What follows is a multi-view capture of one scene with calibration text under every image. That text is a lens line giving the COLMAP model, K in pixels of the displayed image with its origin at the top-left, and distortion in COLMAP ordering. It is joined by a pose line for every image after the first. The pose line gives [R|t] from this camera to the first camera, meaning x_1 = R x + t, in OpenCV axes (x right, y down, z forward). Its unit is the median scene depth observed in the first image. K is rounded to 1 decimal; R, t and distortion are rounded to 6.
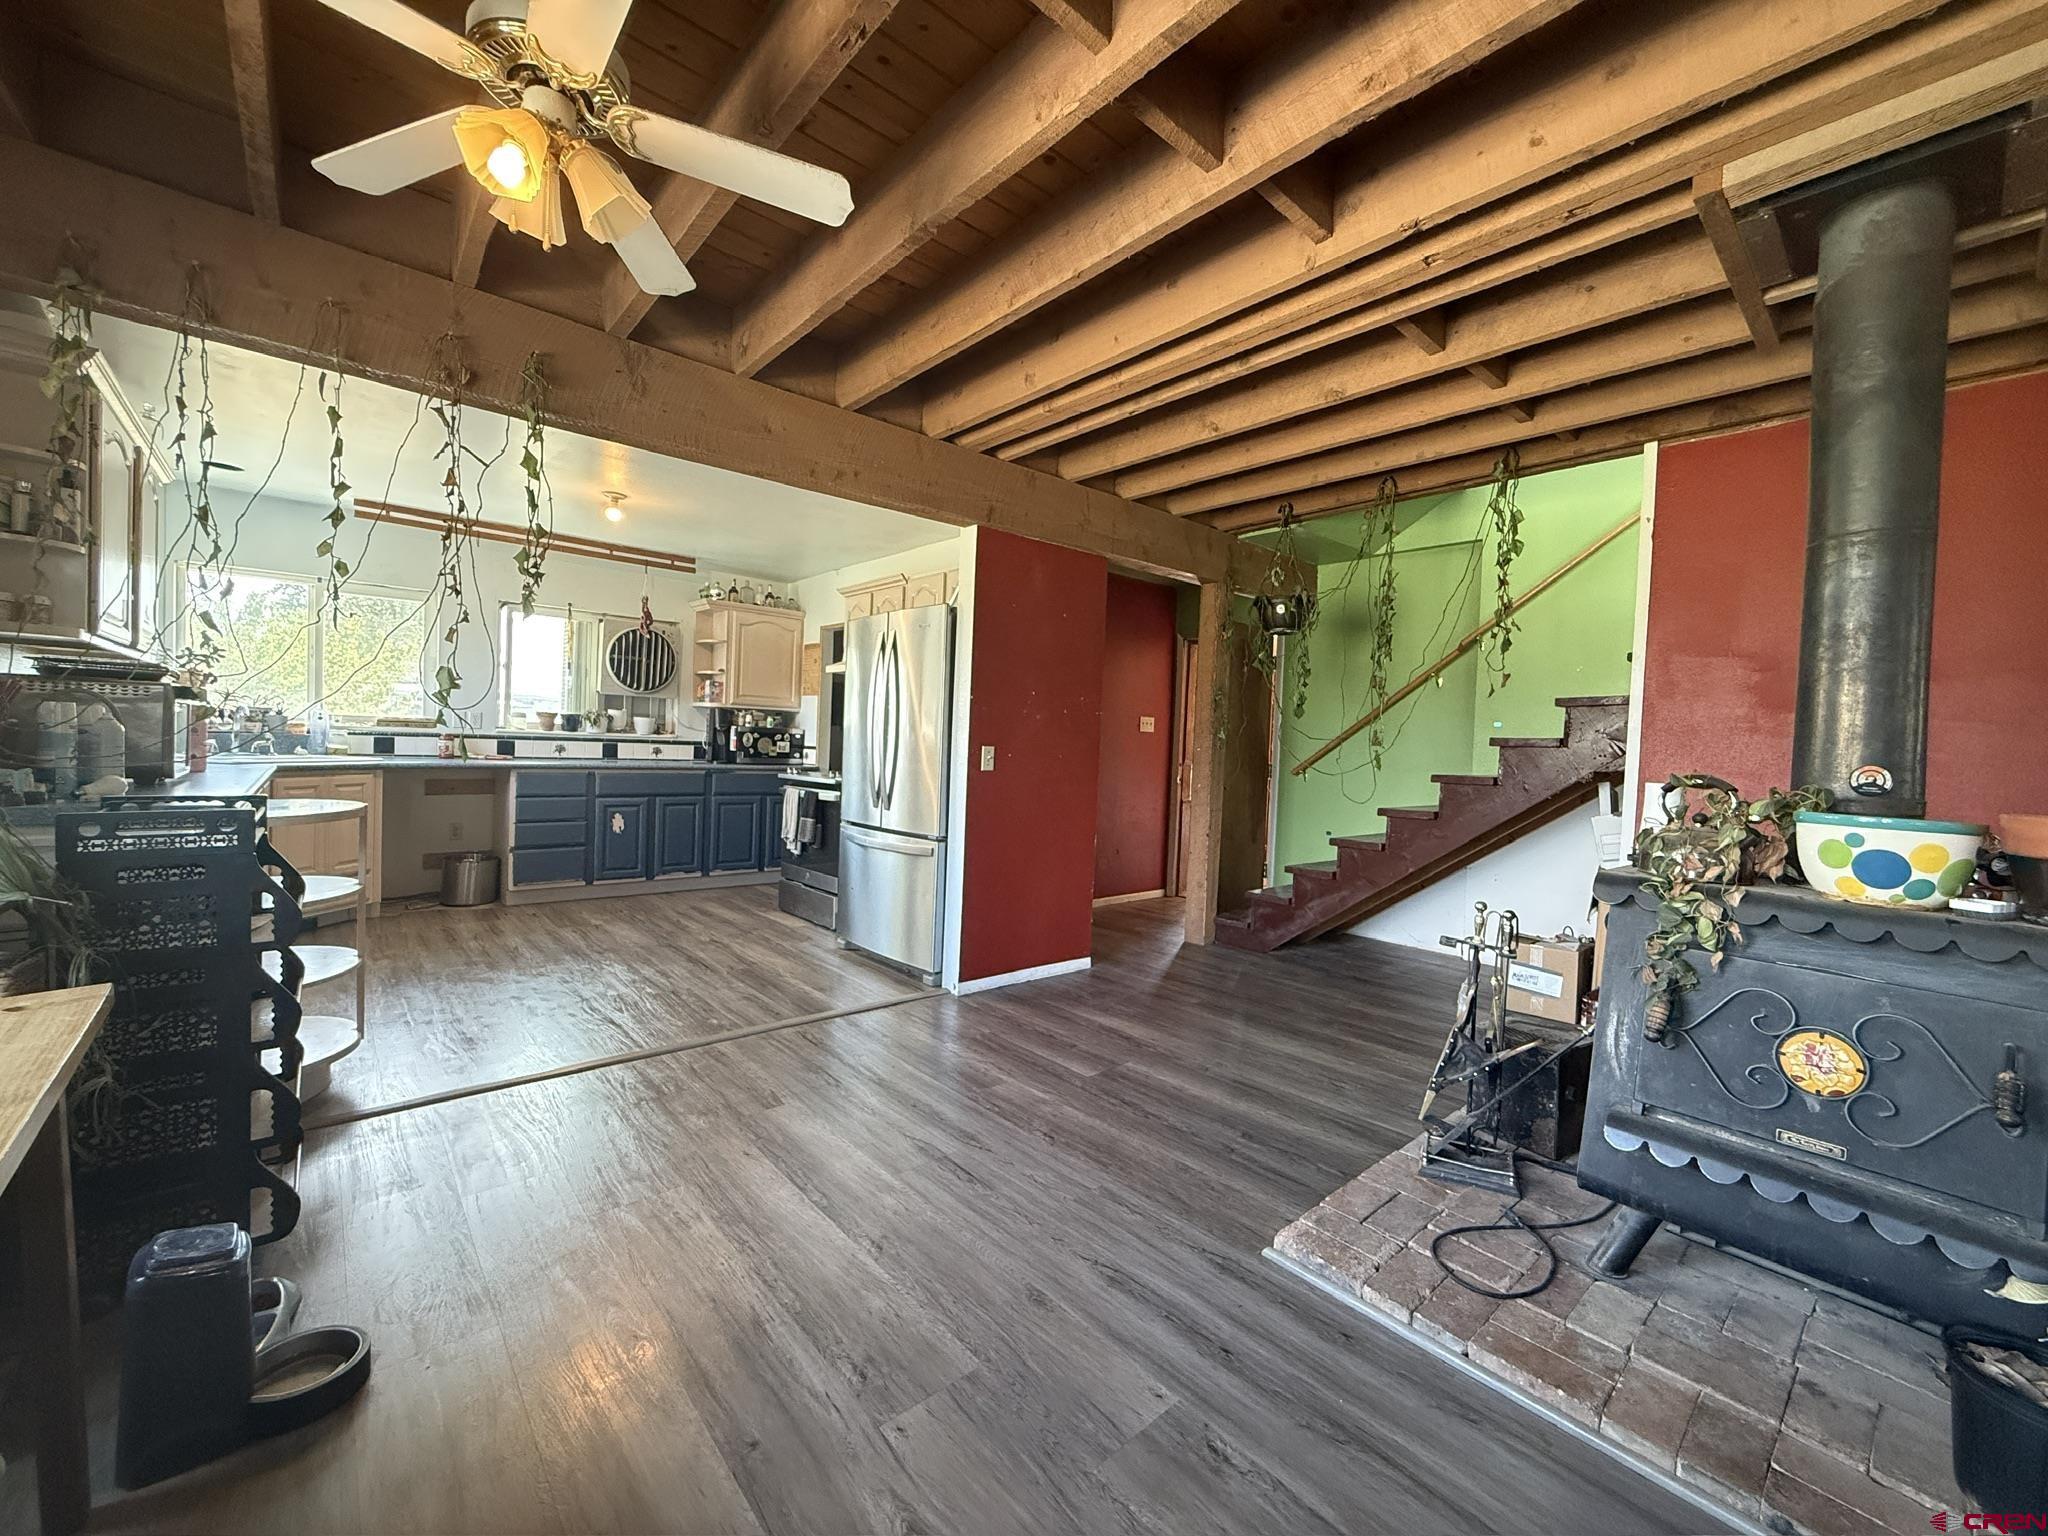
lens RADIAL K [[819.2, 0, 1018.6], [0, 819.2, 763.3], [0, 0, 1]] dist [0.001974, -0.000149]
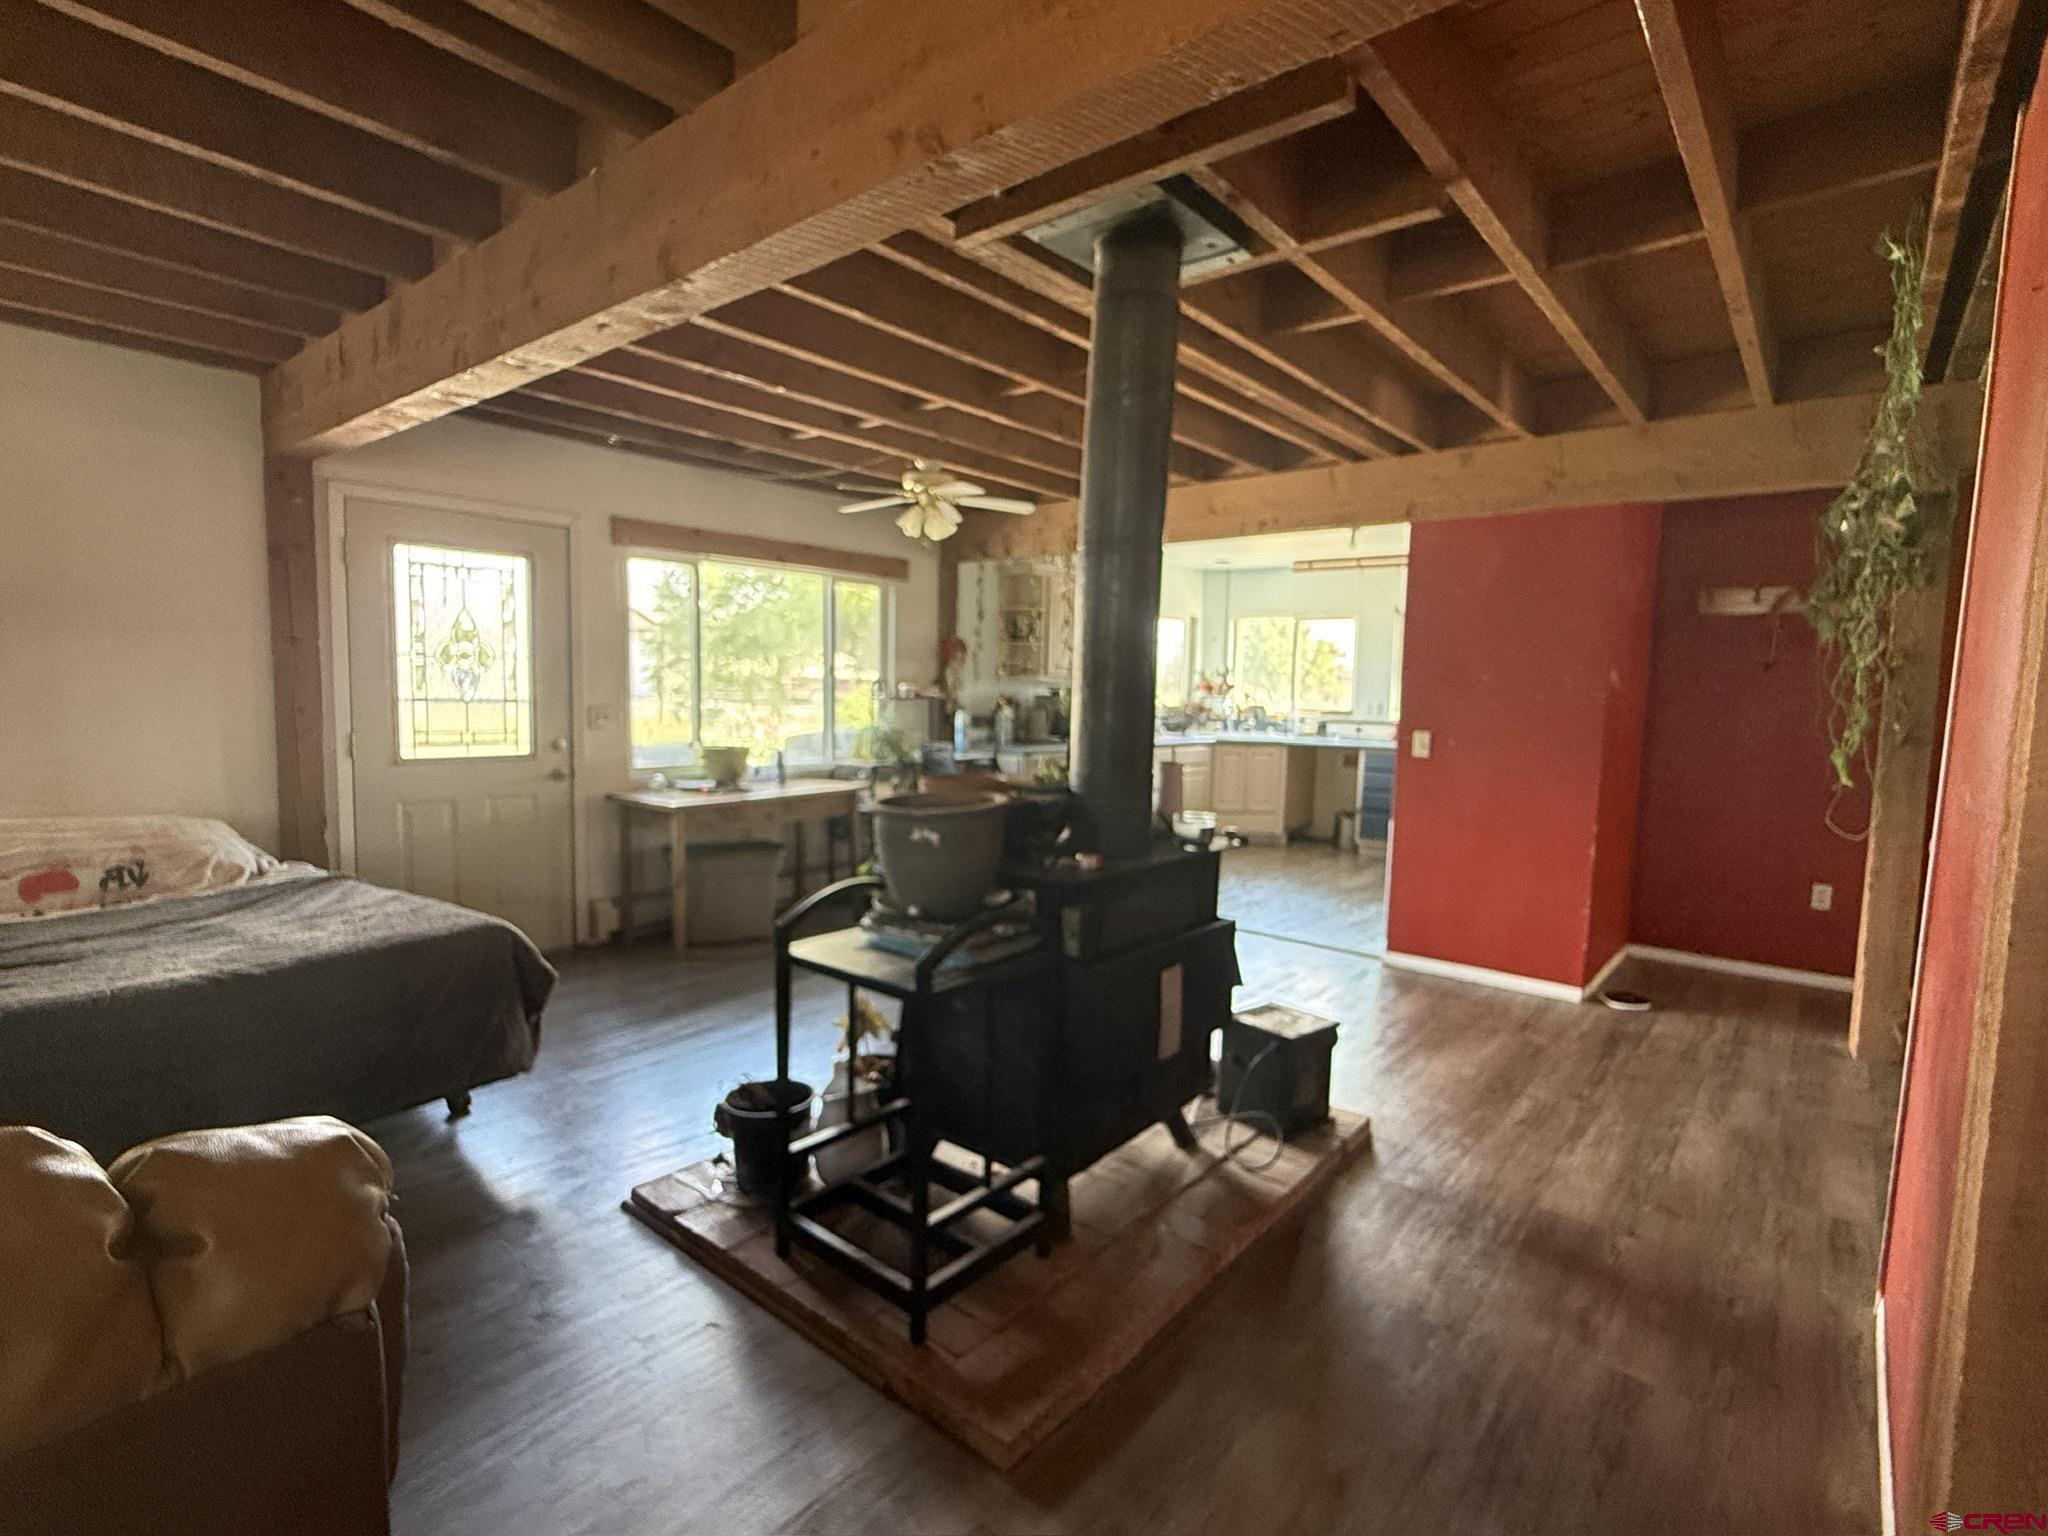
lens RADIAL K [[981.6, 0, 1025.9], [0, 981.6, 768.7], [0, 0, 1]] dist [0.000332, -0.000303]
pose [[0.164225, 0.052309, -0.985035, 0.725588], [-0.039930, 0.998127, 0.046347, -0.010458], [0.985614, 0.031721, 0.166006, 0.194985]]
